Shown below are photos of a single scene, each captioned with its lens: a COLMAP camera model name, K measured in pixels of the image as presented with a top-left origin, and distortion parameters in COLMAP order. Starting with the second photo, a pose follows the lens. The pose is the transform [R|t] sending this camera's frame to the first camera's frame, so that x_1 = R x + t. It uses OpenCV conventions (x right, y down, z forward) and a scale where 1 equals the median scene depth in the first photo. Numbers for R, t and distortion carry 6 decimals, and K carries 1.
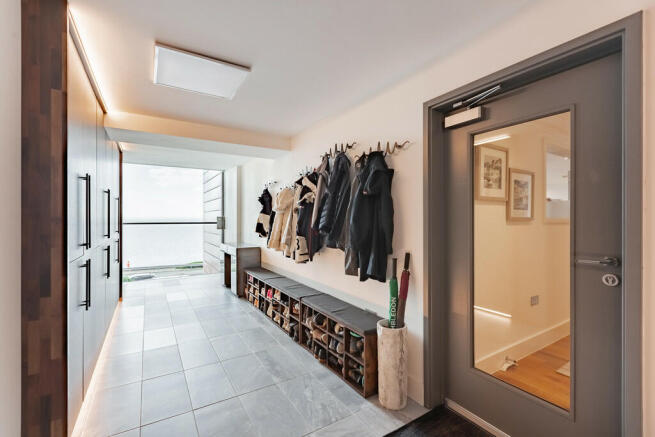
lens RADIAL K [[291.7, 0, 326.3], [0, 291.7, 221.5], [0, 0, 1]] dist [-0.002517, 0.000352]
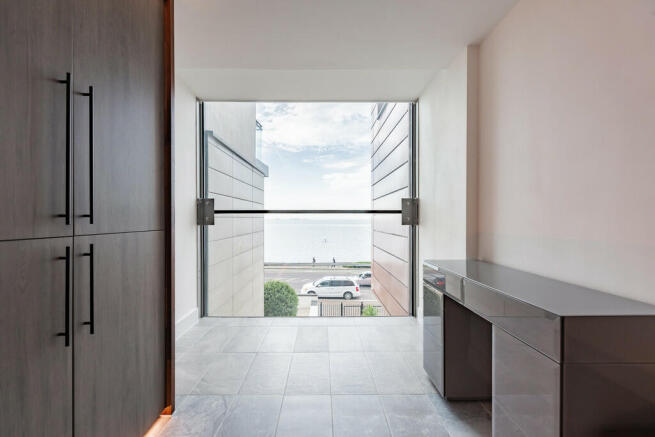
lens RADIAL K [[291.7, 0, 328.8], [0, 291.7, 216.8], [0, 0, 1]] dist [-0.002517, 0.000352]
pose [[0.857324, 0.013642, -0.514596, -0.462227], [-0.013246, 0.999902, 0.004440, 0.024700], [0.514607, 0.003010, 0.857421, 1.065351]]
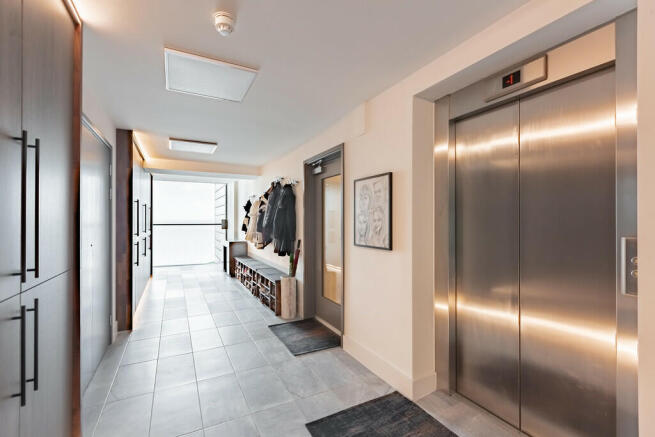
lens RADIAL K [[291.7, 0, 325.5], [0, 291.7, 221.0], [0, 0, 1]] dist [-0.002517, 0.000352]
pose [[0.997590, -0.001755, -0.069360, 0.354918], [0.001241, 0.999971, -0.007449, 0.001032], [0.069371, 0.007345, 0.997564, -0.529848]]
